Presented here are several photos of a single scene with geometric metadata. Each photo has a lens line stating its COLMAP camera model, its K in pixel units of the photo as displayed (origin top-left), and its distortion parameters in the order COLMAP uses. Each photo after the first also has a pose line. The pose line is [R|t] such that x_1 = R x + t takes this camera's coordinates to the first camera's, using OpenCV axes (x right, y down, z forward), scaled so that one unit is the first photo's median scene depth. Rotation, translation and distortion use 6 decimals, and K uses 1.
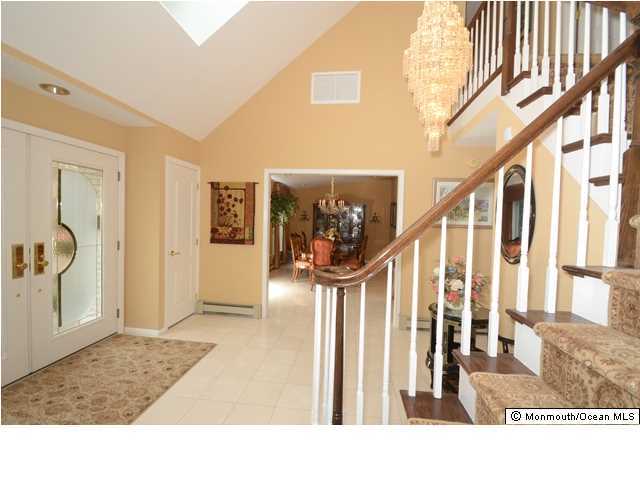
lens RADIAL K [[284.5, 0, 323.0], [0, 284.5, 227.8], [0, 0, 1]] dist [0.000493, 0.000063]
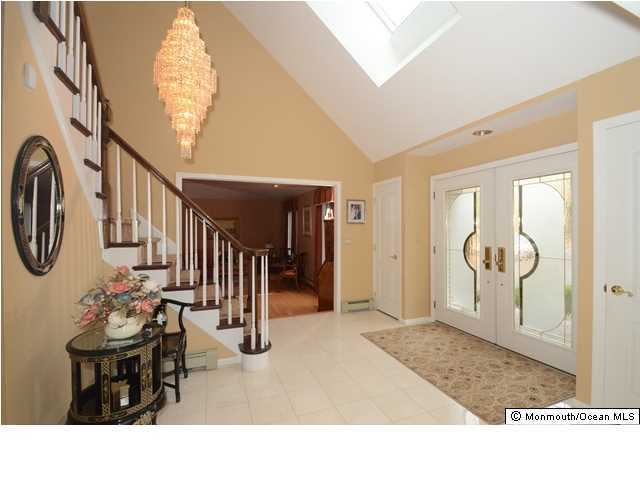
lens RADIAL K [[284.5, 0, 323.0], [0, 284.5, 227.8], [0, 0, 1]] dist [0.000493, 0.000063]
pose [[-0.880465, -0.030894, -0.473103, 0.313617], [-0.040000, 0.999157, 0.009197, -0.014979], [0.472421, 0.027022, -0.880959, 1.643100]]
